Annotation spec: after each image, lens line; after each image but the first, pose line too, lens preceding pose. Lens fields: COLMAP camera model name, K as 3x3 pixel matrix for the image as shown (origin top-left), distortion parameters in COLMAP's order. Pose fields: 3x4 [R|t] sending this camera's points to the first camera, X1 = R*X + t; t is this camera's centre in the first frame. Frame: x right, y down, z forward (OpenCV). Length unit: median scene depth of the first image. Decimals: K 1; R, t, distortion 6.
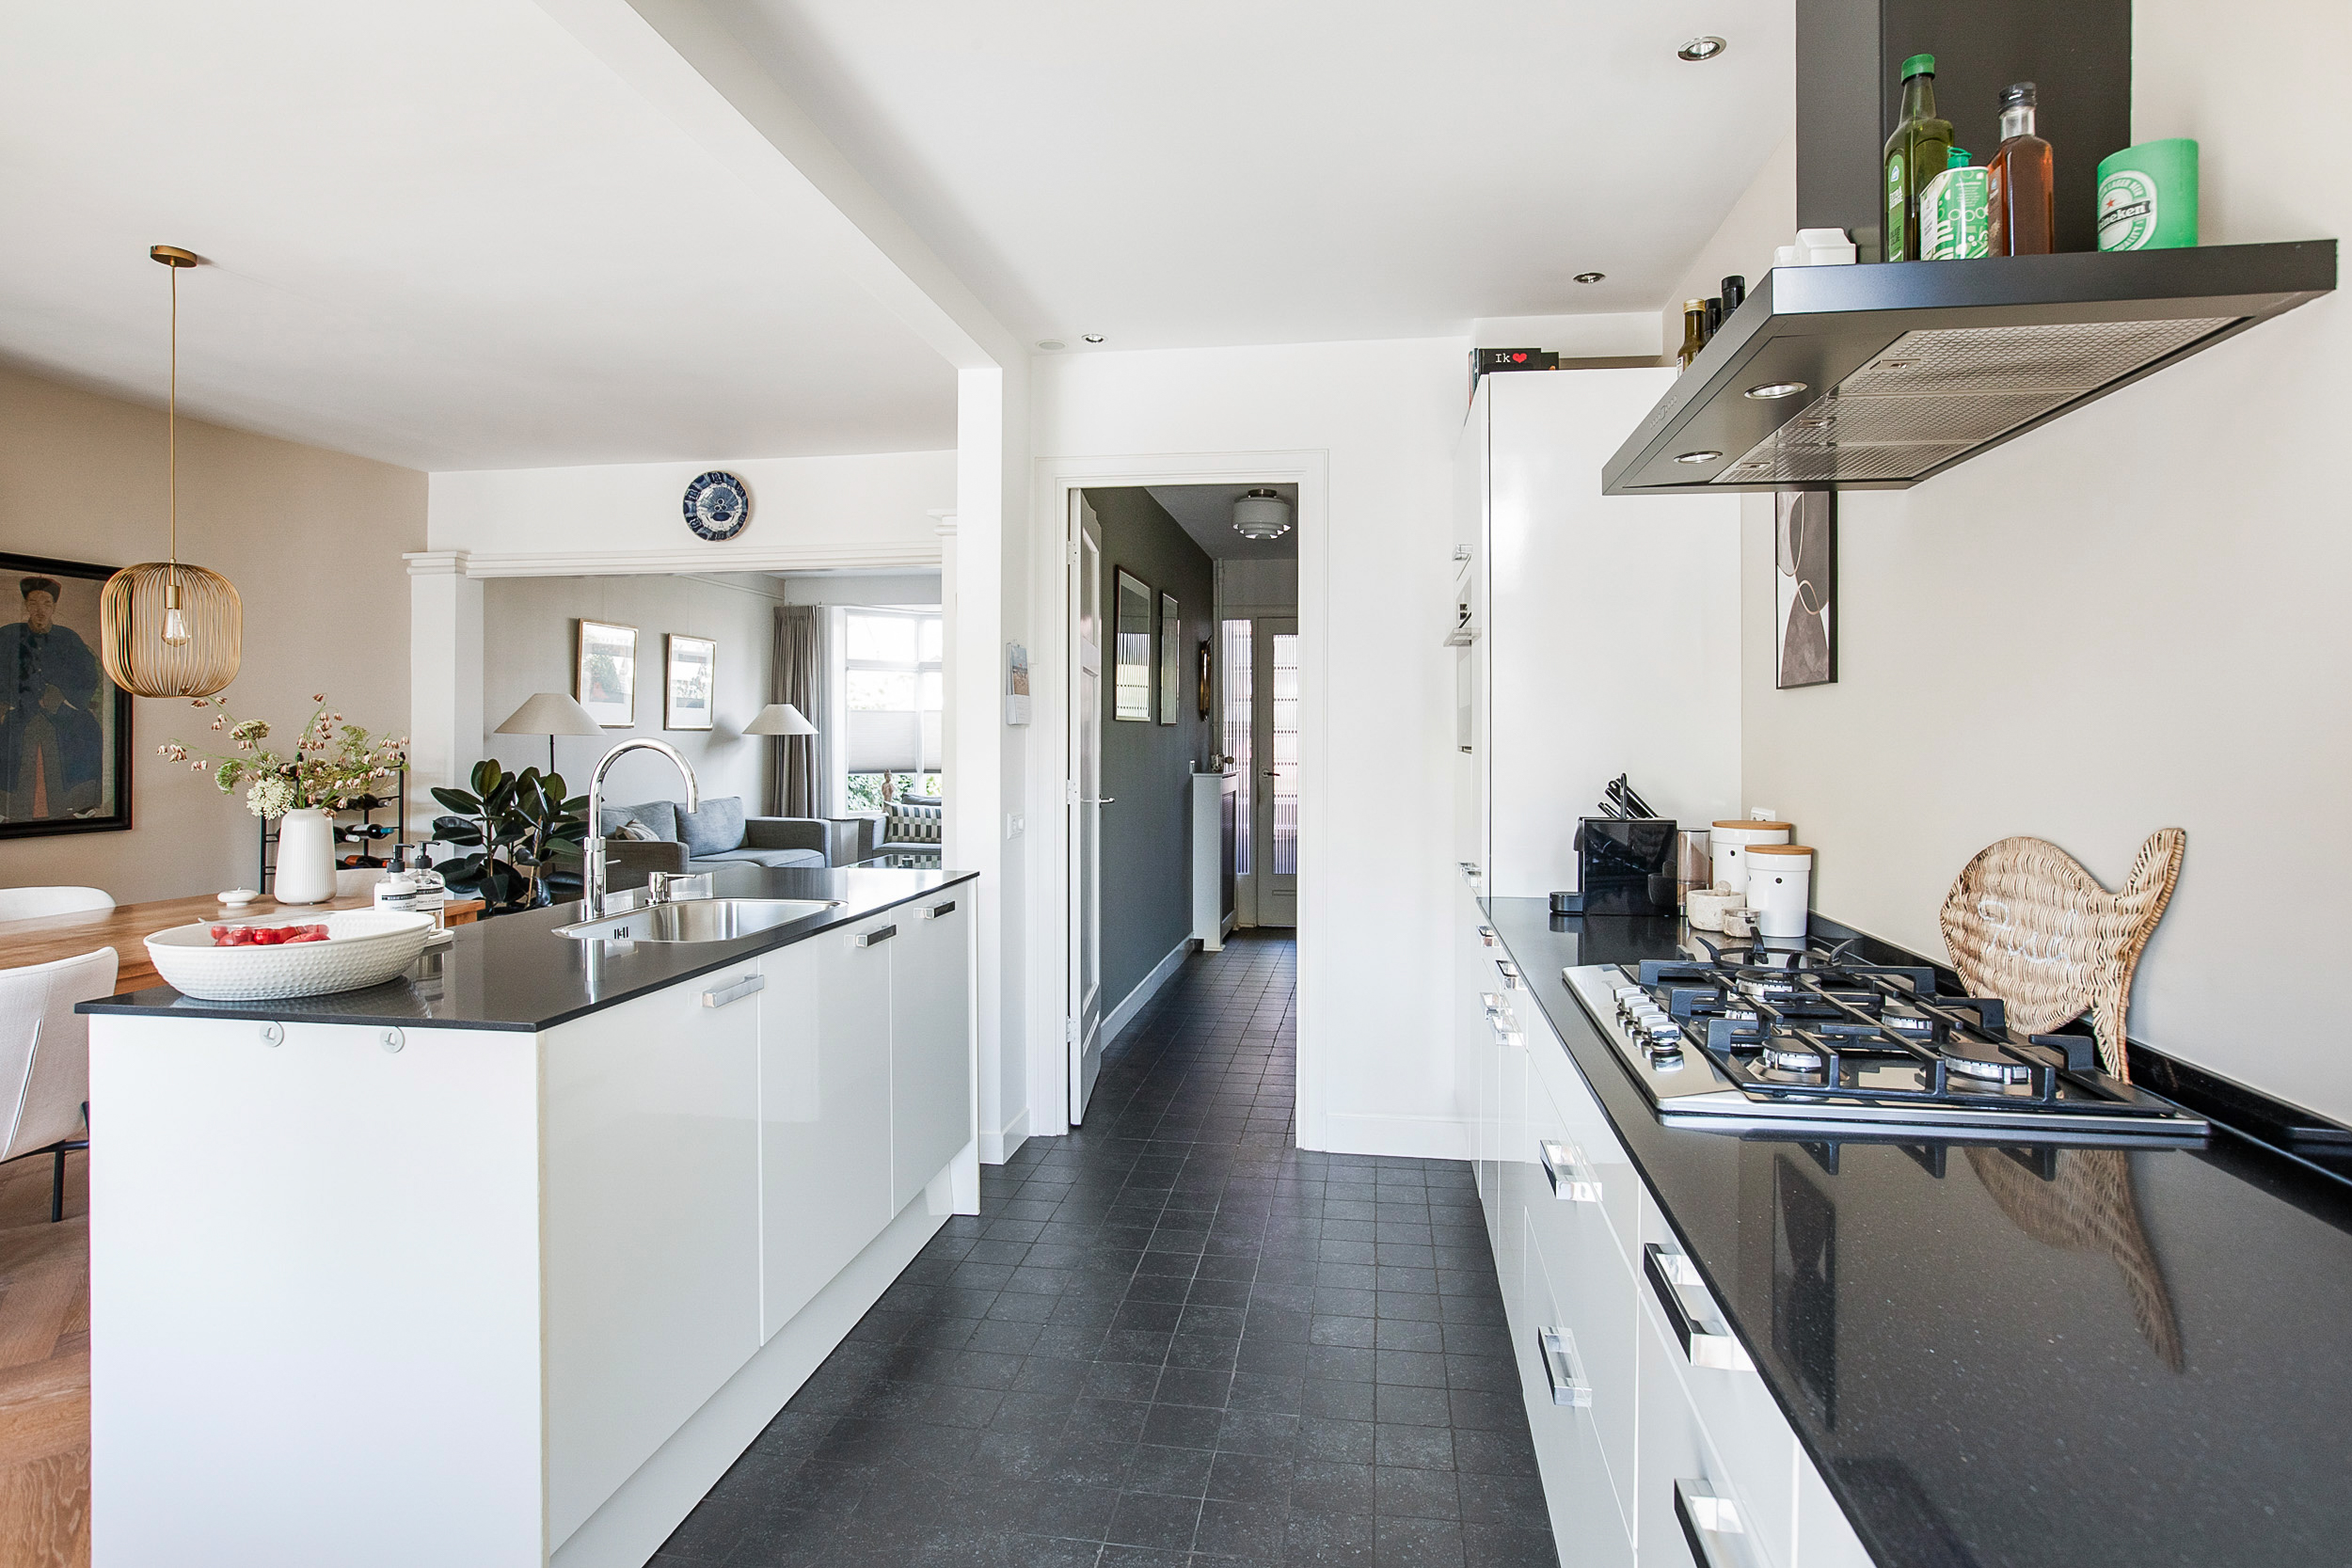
lens RADIAL K [[1314.6, 0, 1167.2], [0, 1314.6, 760.5], [0, 0, 1]] dist [-0.001704, -0.000091]
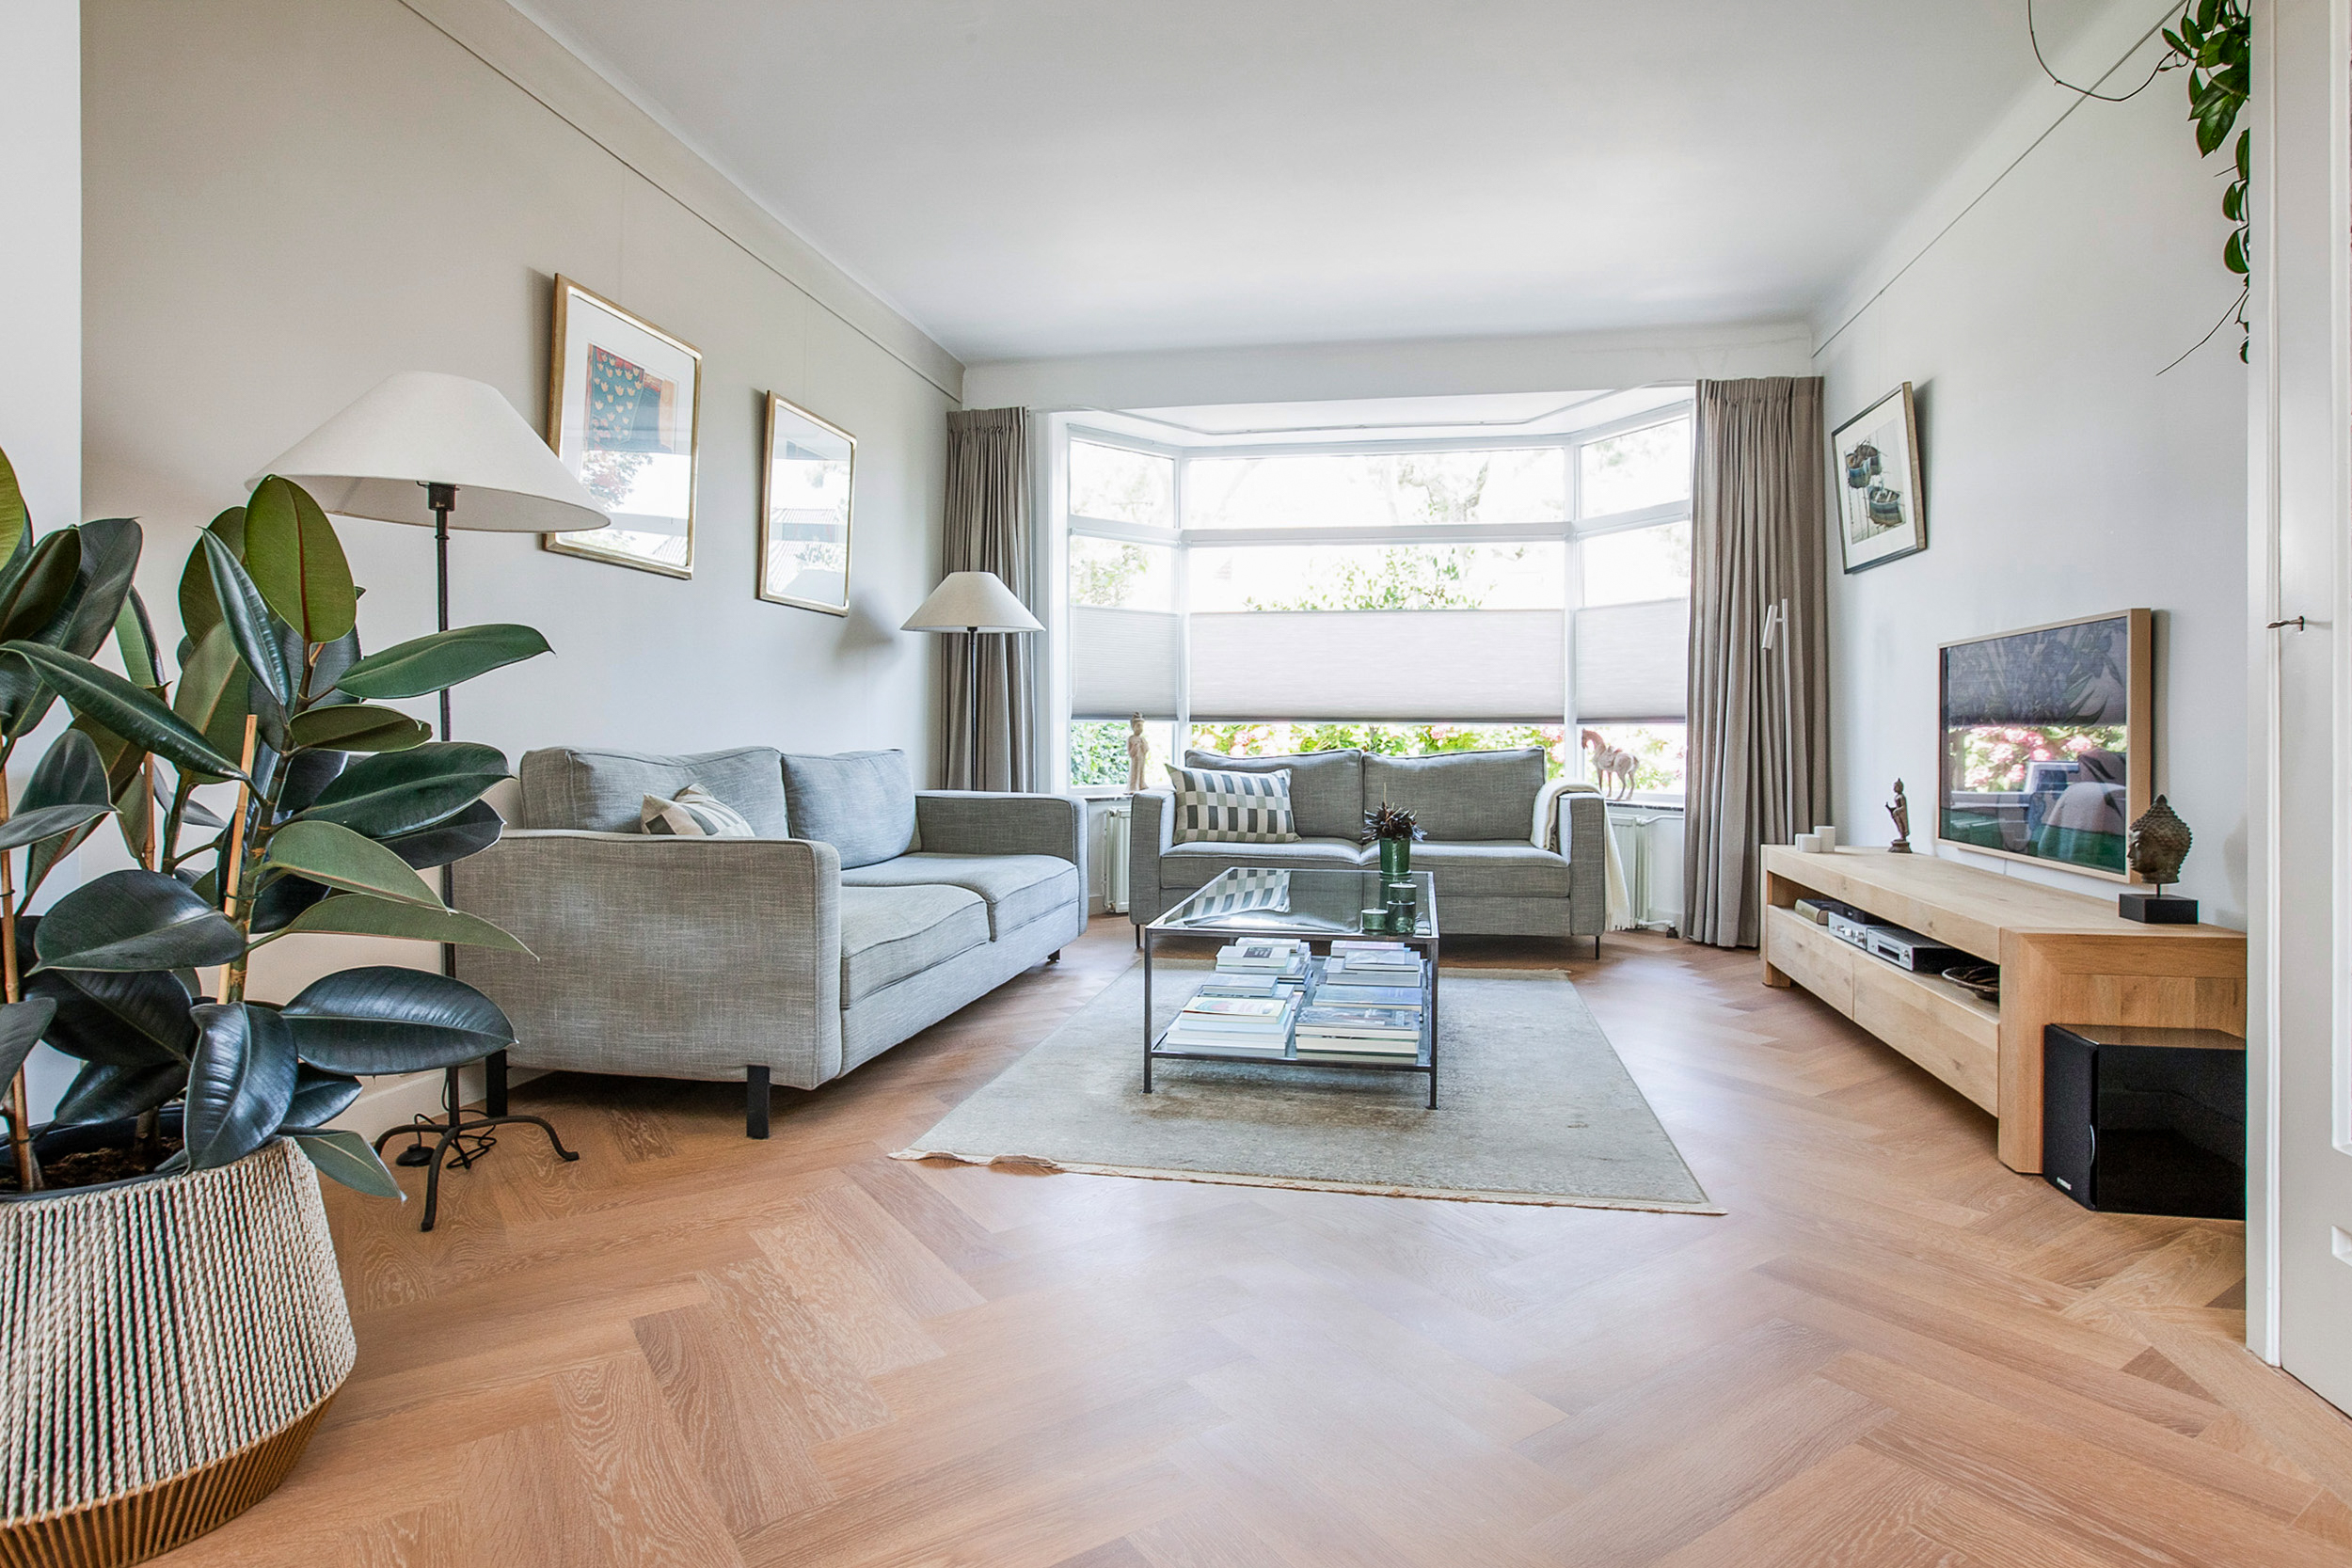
lens RADIAL K [[1275.5, 0, 1168.6], [0, 1275.5, 757.1], [0, 0, 1]] dist [-0.031514, 0.017505]
pose [[0.999502, 0.001246, -0.031546, -0.245909], [-0.001335, 0.999995, -0.002802, 0.037355], [0.031542, 0.002843, 0.999498, 0.612798]]
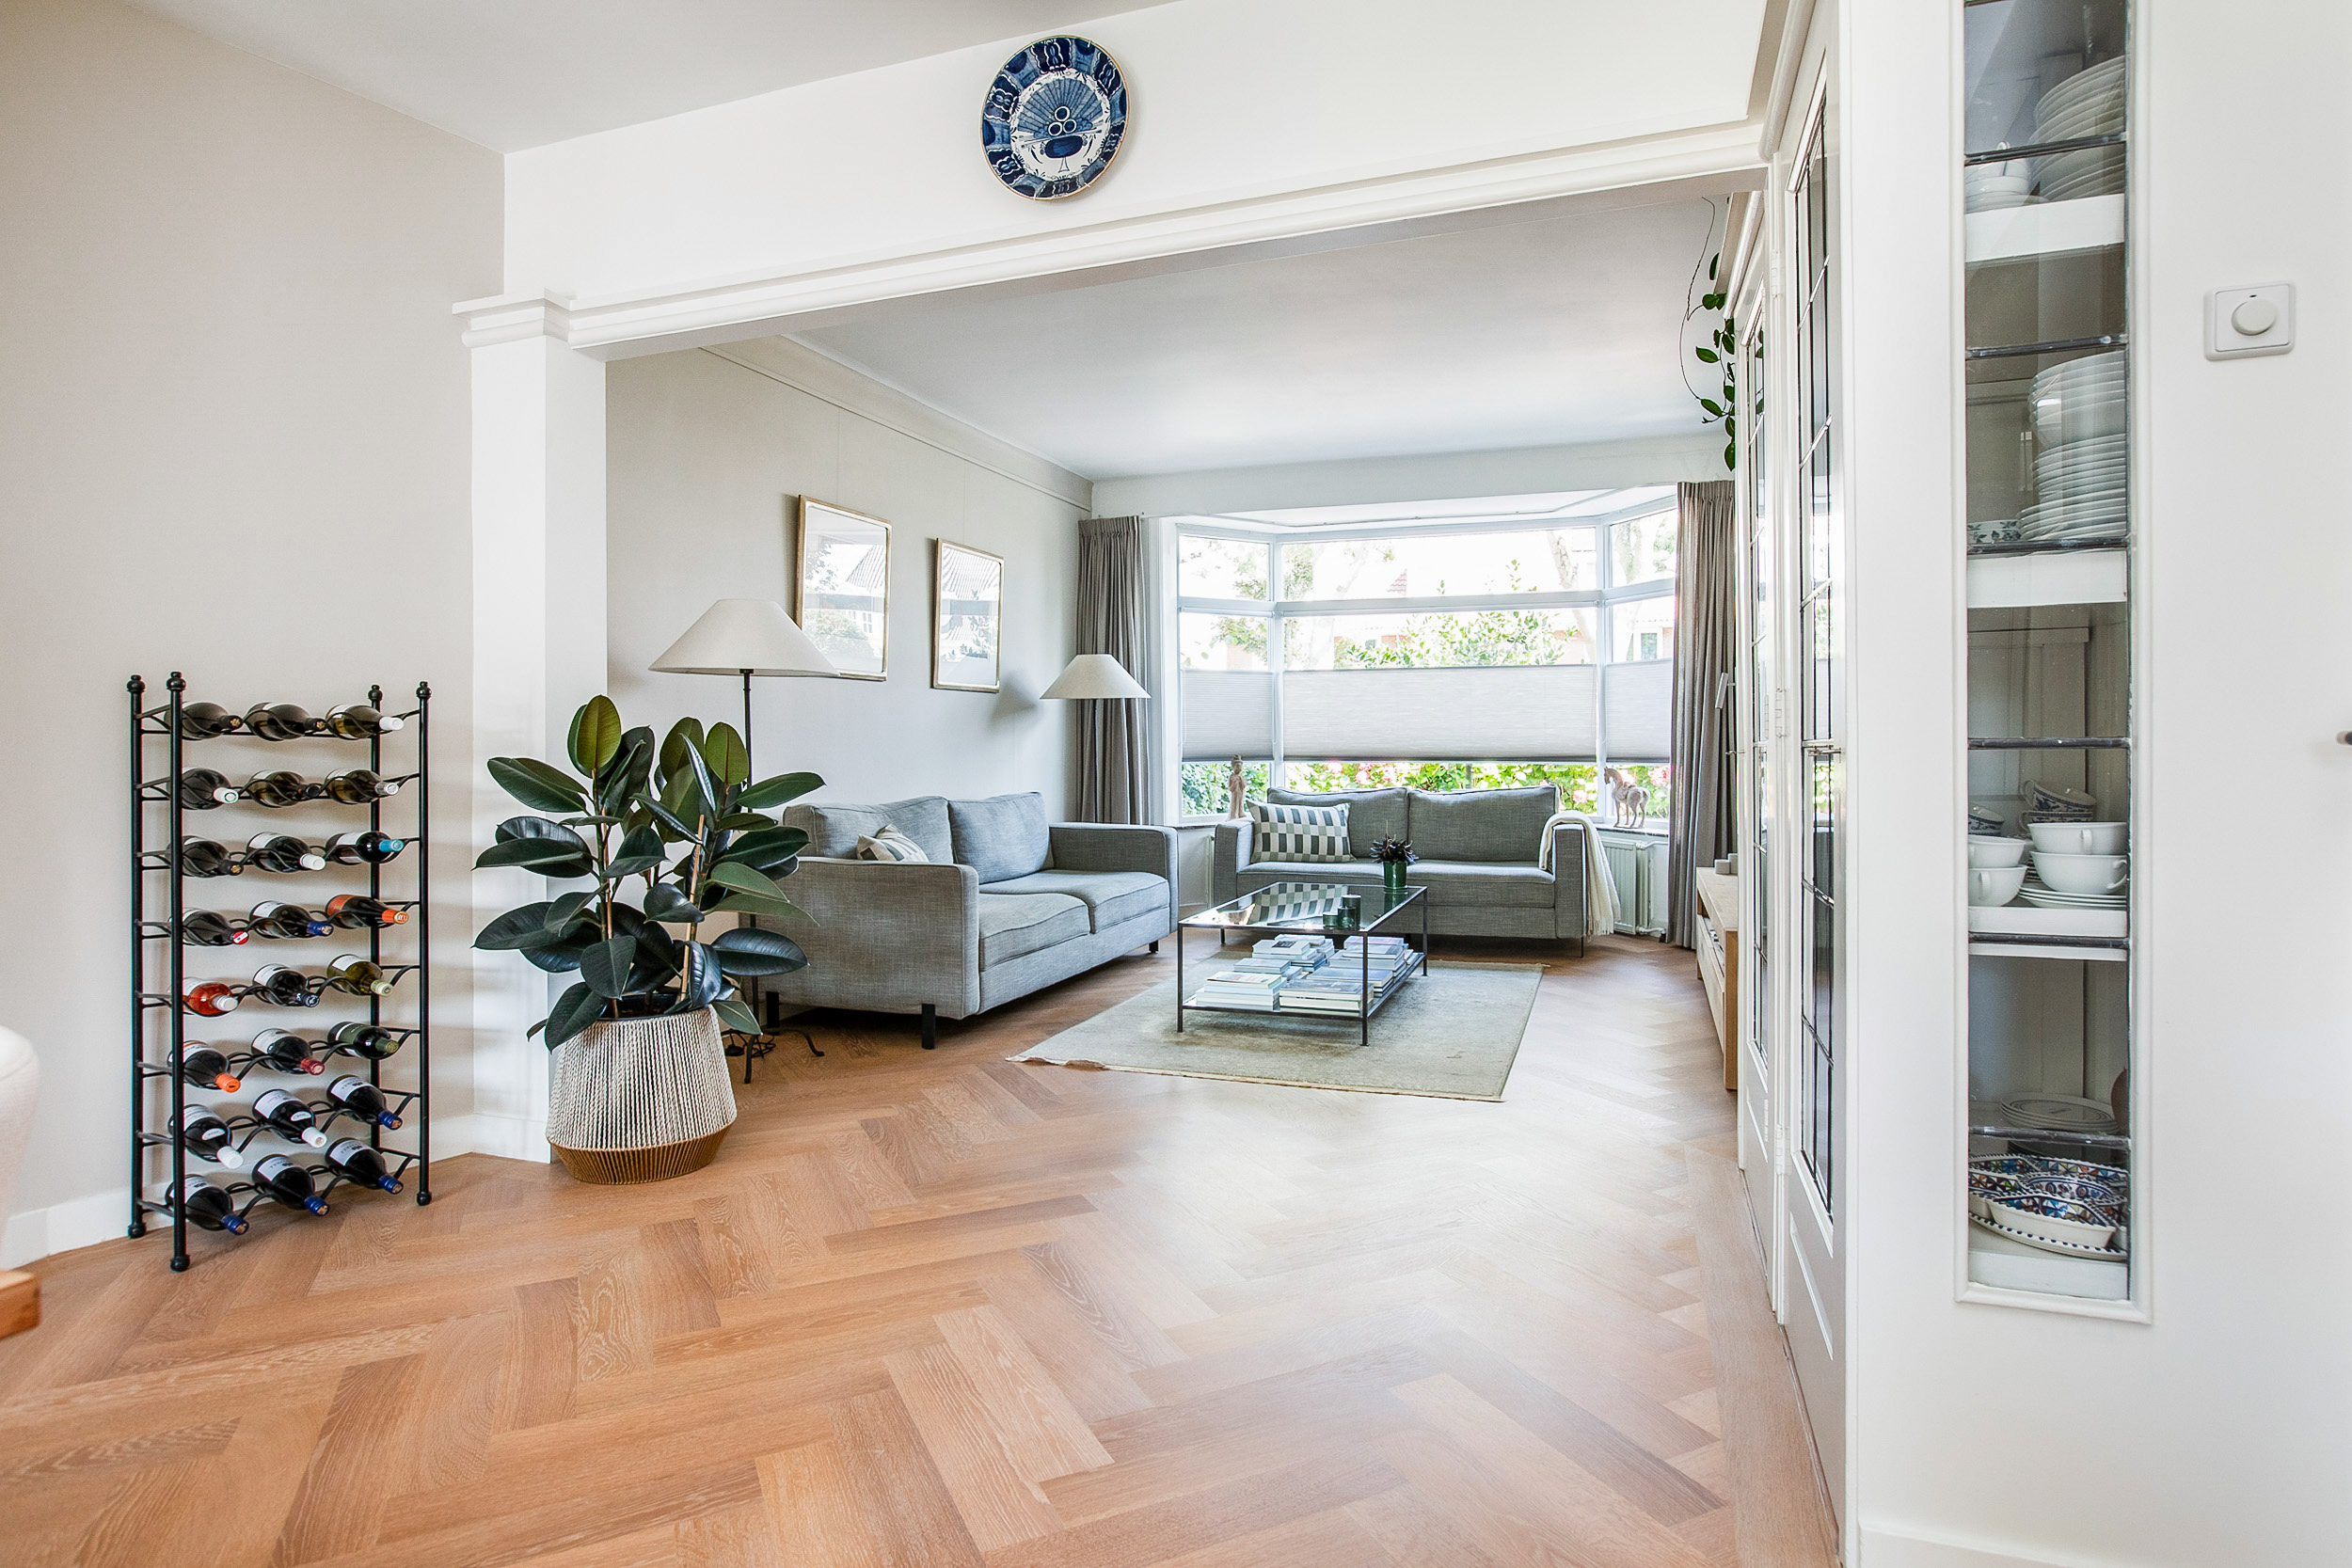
lens RADIAL K [[1314.6, 0, 1167.2], [0, 1314.6, 760.5], [0, 0, 1]] dist [-0.001704, -0.000091]
pose [[0.983827, -0.006952, -0.178987, -0.168765], [0.005699, 0.999956, -0.007513, 0.020102], [0.179032, 0.006371, 0.983823, 0.423779]]
